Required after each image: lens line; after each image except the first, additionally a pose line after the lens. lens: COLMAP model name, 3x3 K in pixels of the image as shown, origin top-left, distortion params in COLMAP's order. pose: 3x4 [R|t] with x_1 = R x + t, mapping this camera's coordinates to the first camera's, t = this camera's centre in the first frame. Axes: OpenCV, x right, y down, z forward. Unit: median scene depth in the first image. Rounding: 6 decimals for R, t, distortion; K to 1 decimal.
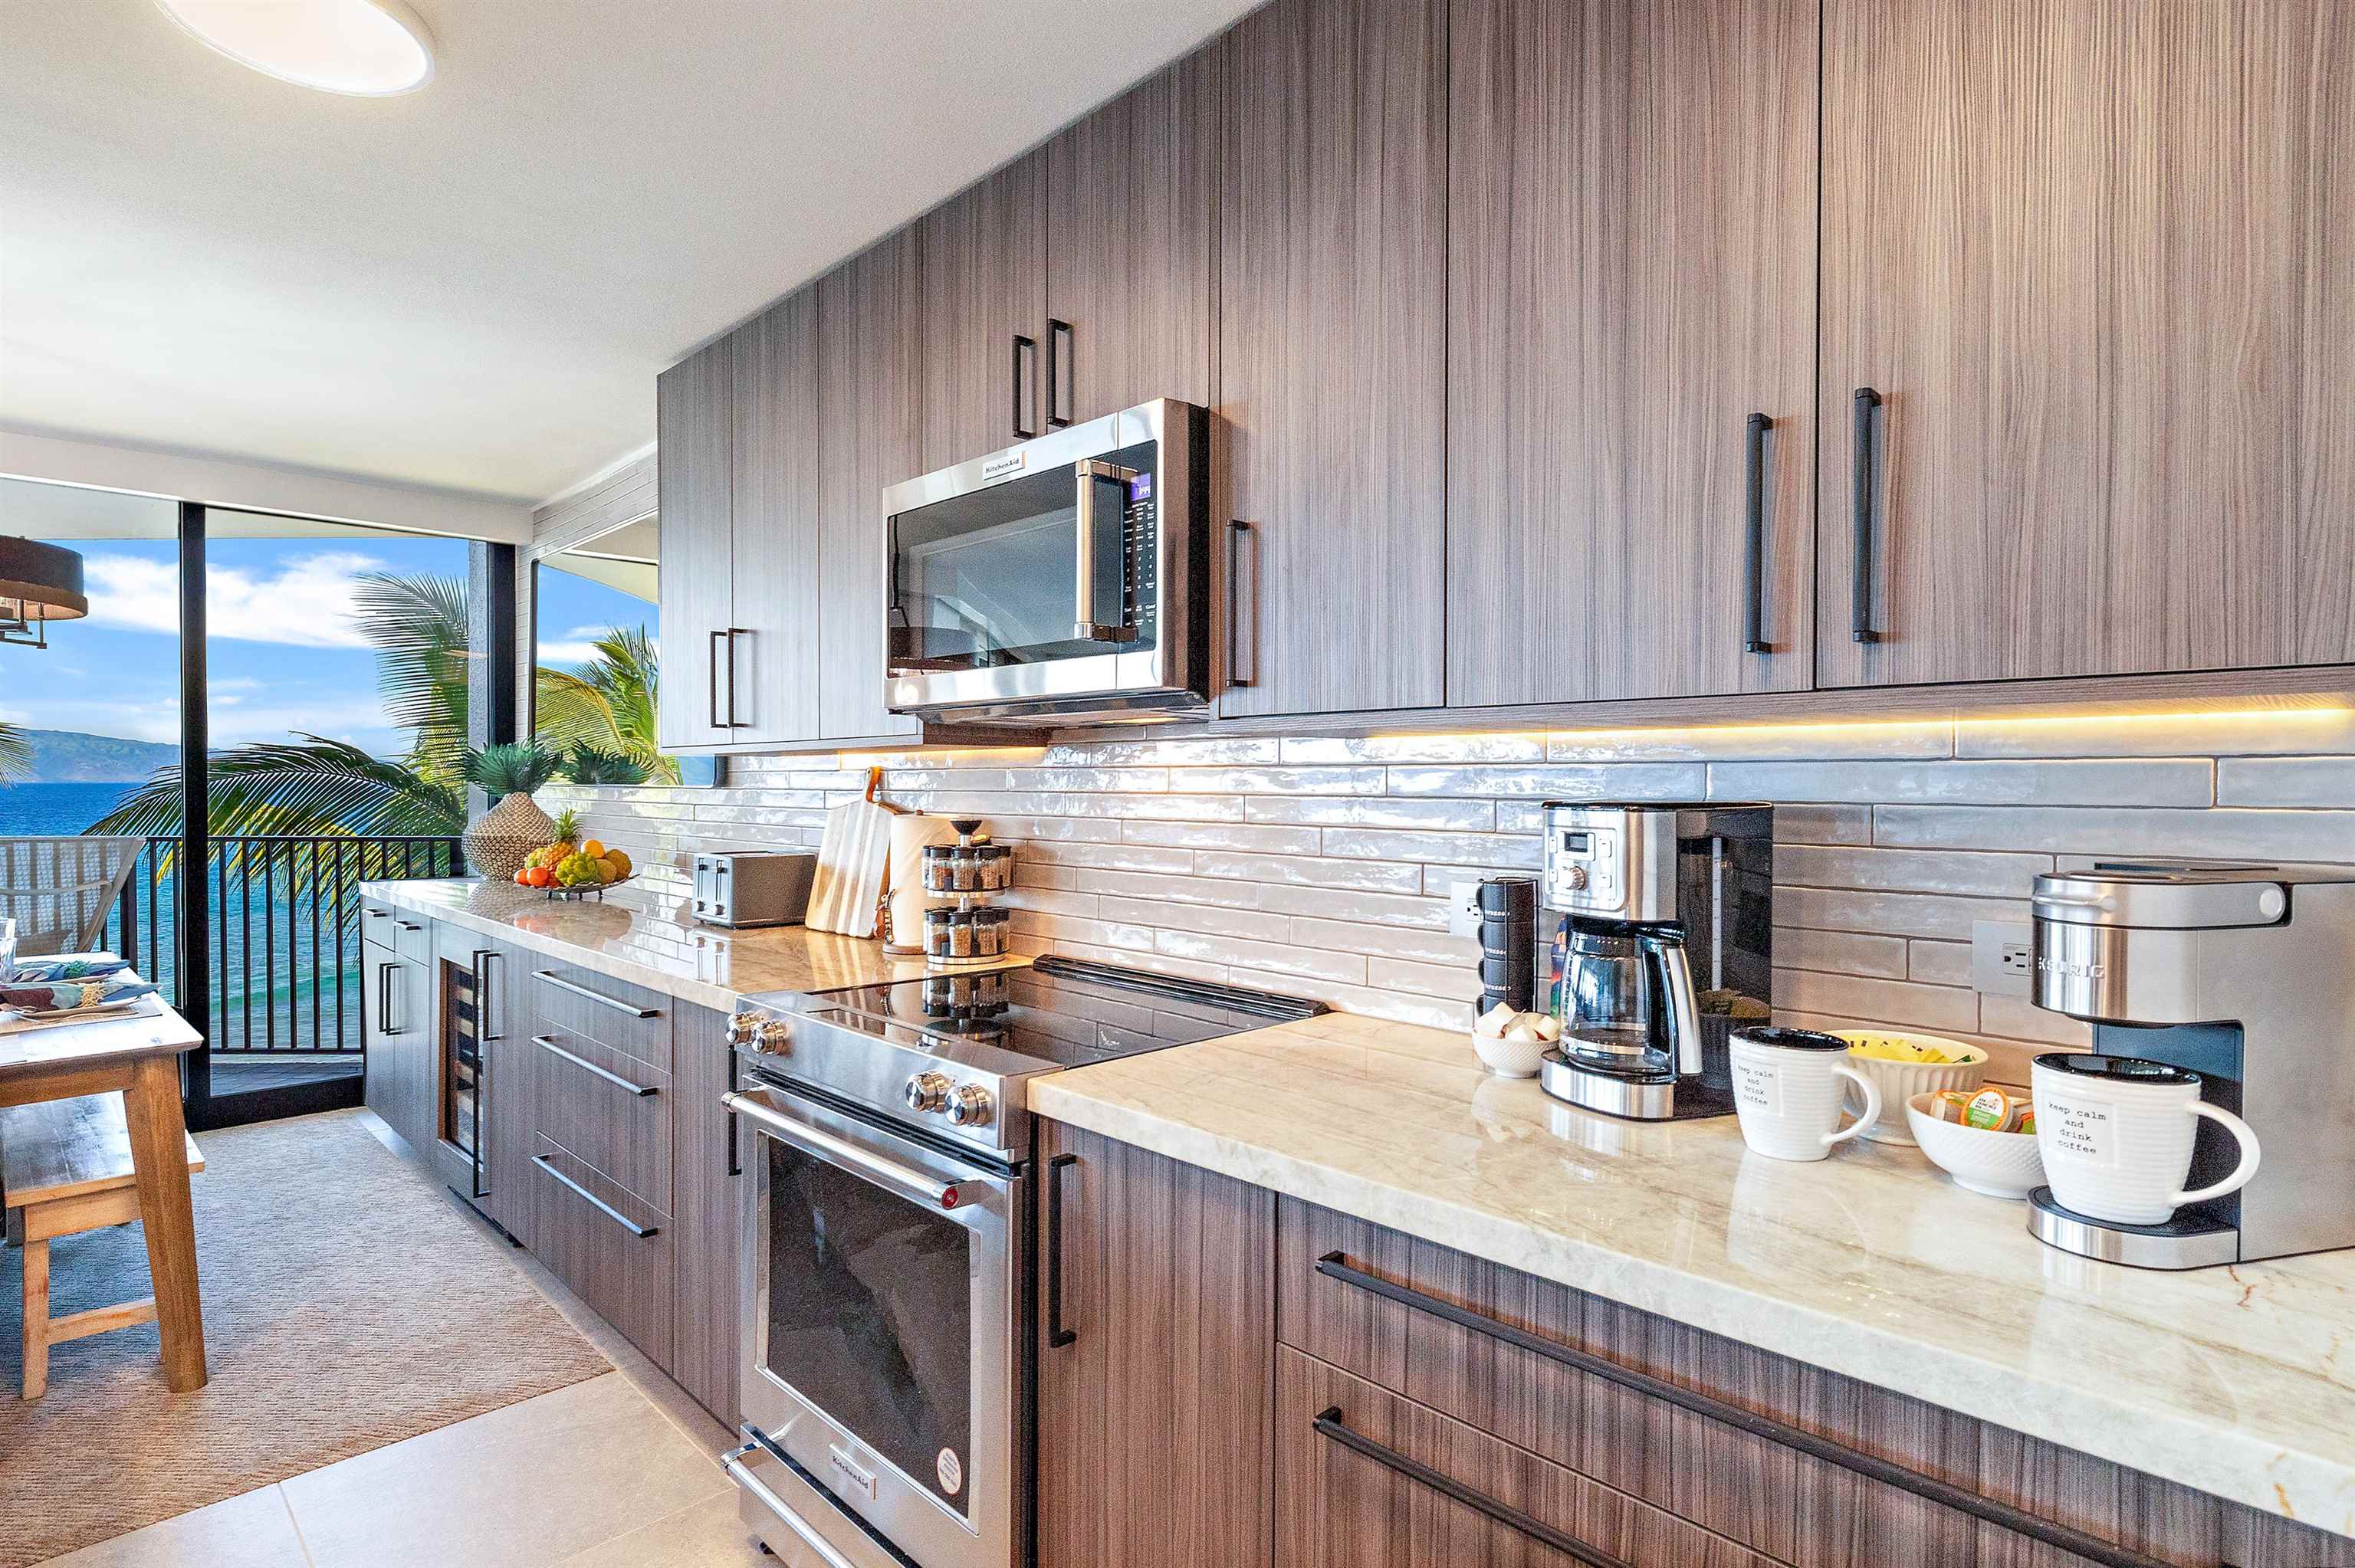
lens RADIAL K [[1183.7, 0, 1172.3], [0, 1183.7, 796.4], [0, 0, 1]] dist [-0.003737, -0.000834]
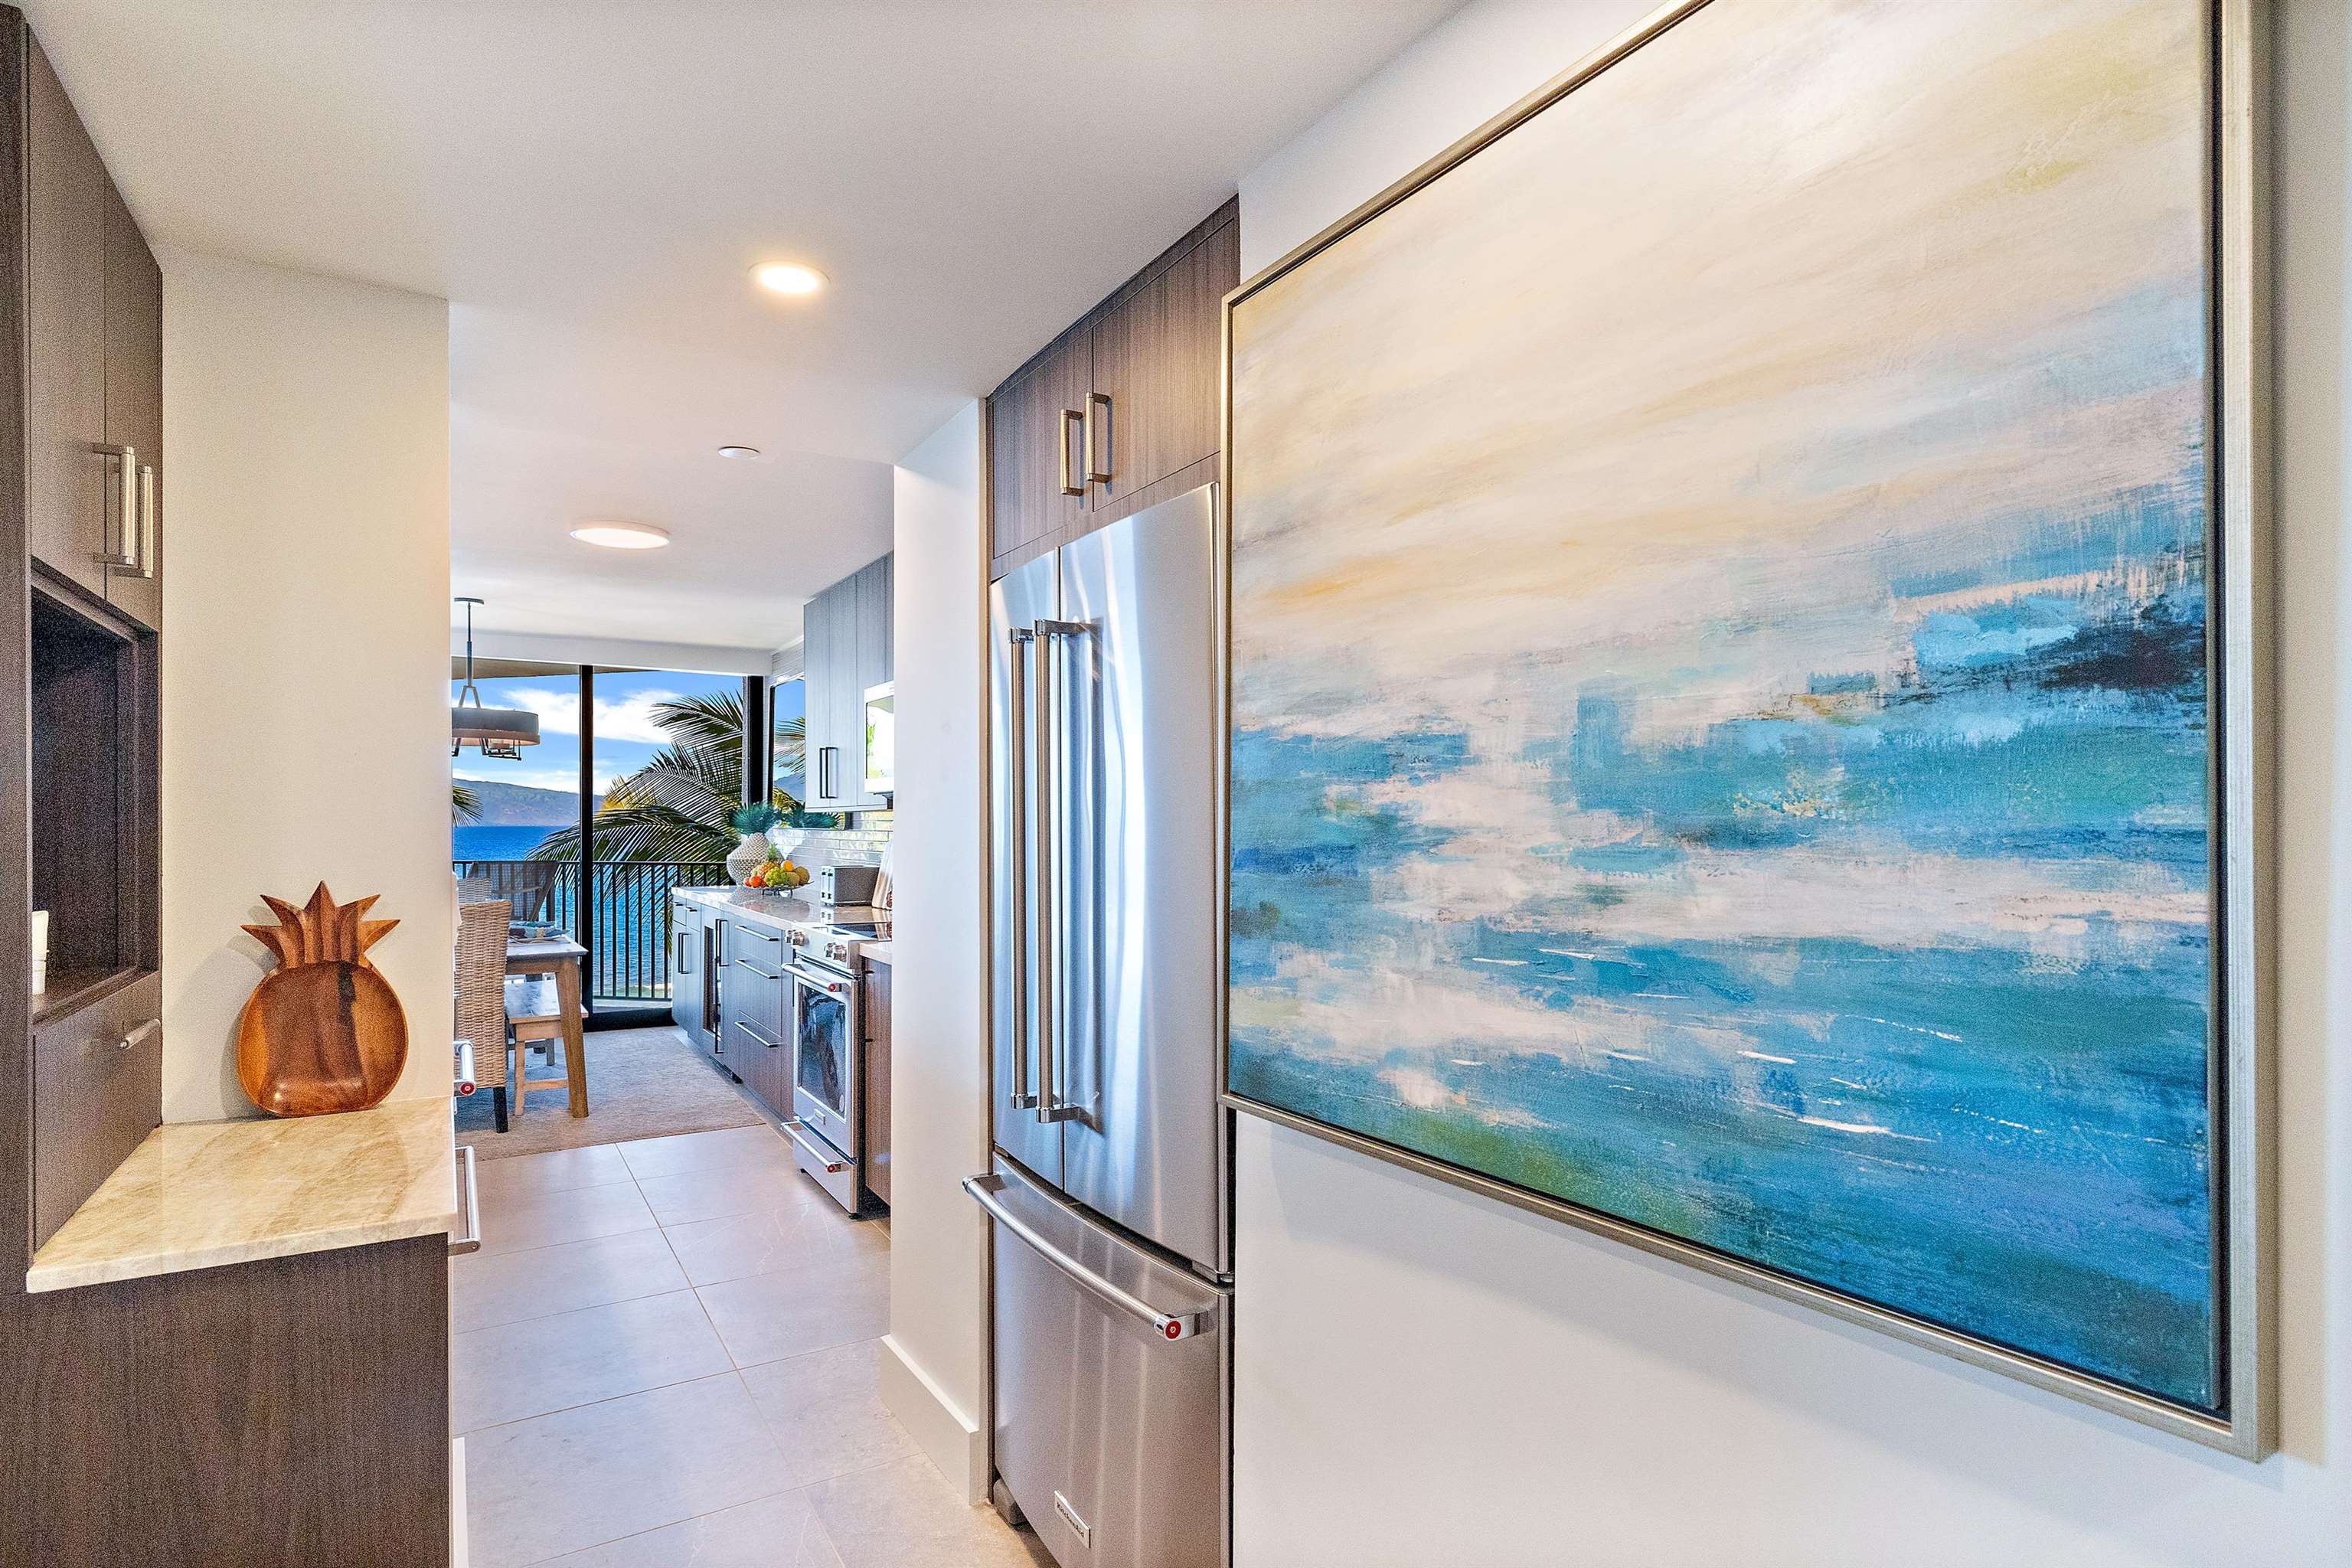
lens RADIAL K [[1208.9, 0, 1184.4], [0, 1208.9, 815.6], [0, 0, 1]] dist [-0.000855, -0.000225]
pose [[0.972521, -0.006434, -0.232728, 0.935563], [0.002688, 0.999862, -0.016409, 0.004063], [0.232802, 0.015333, 0.972403, -1.111919]]
